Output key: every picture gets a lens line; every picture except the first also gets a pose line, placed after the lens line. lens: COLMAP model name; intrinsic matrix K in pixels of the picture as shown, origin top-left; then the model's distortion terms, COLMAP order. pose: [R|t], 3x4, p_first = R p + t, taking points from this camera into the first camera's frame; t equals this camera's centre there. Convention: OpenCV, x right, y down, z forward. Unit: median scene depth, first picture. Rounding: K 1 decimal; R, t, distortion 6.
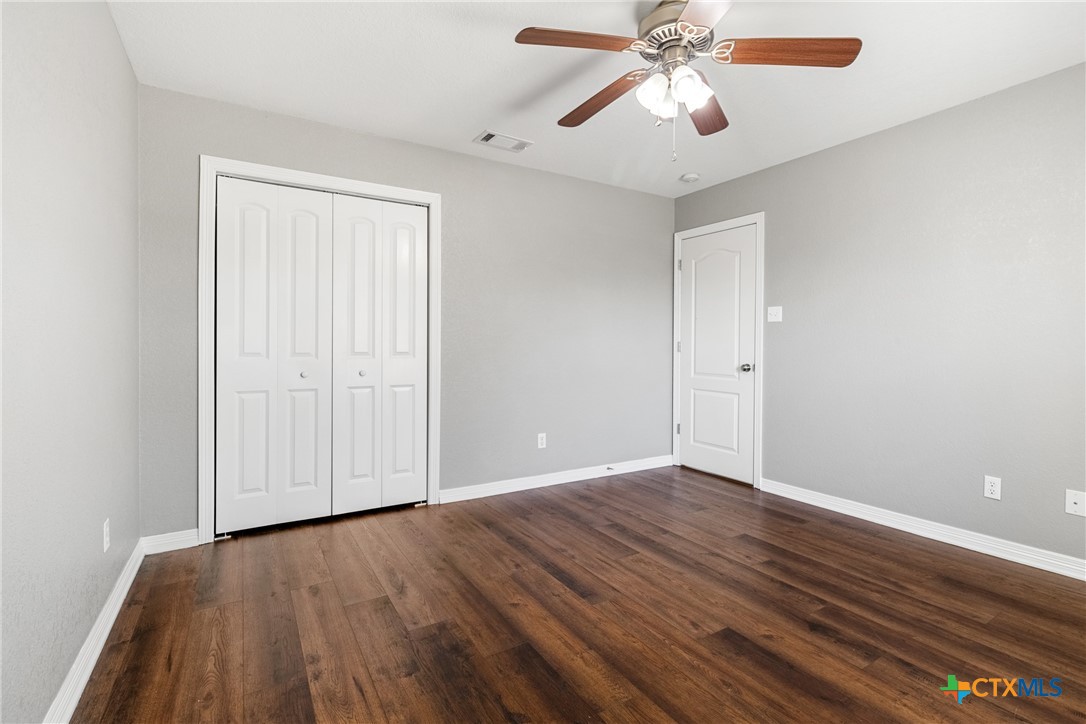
lens RADIAL K [[494.4, 0, 543.7], [0, 494.4, 351.3], [0, 0, 1]] dist [0.001033, 0.000049]
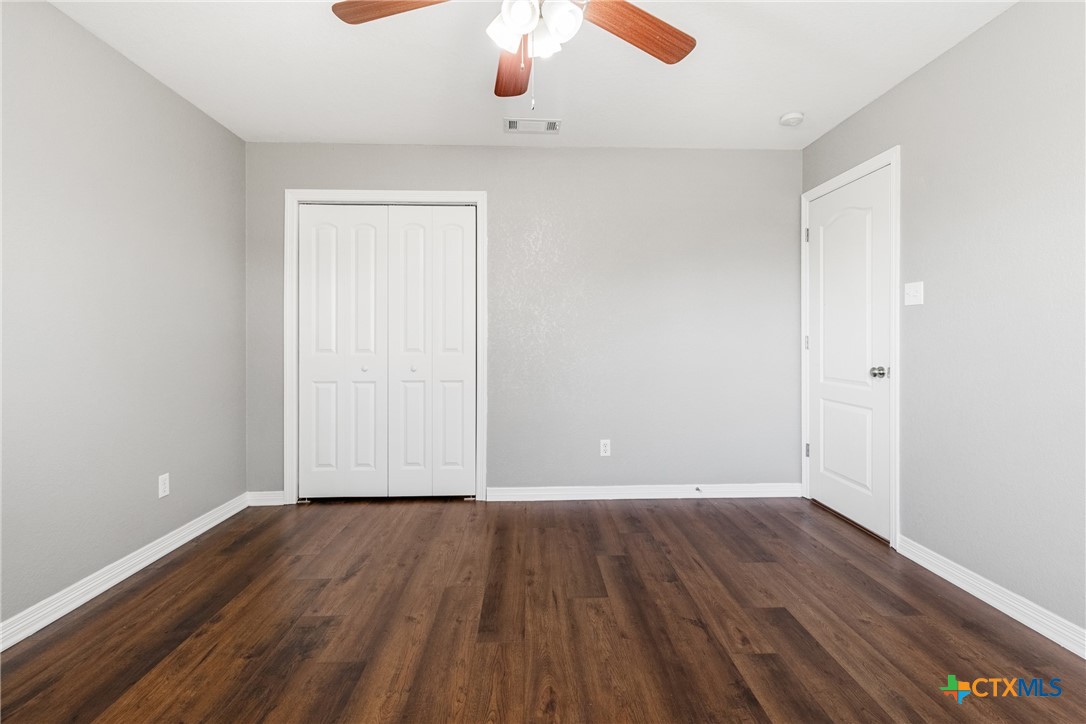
lens RADIAL K [[495.3, 0, 545.5], [0, 495.3, 343.9], [0, 0, 1]] dist [0.002145, 0.000066]
pose [[0.878234, -0.002179, -0.478226, 0.422040], [-0.001058, 0.999978, -0.006500, -0.002062], [0.478230, 0.006214, 0.878213, 0.201039]]
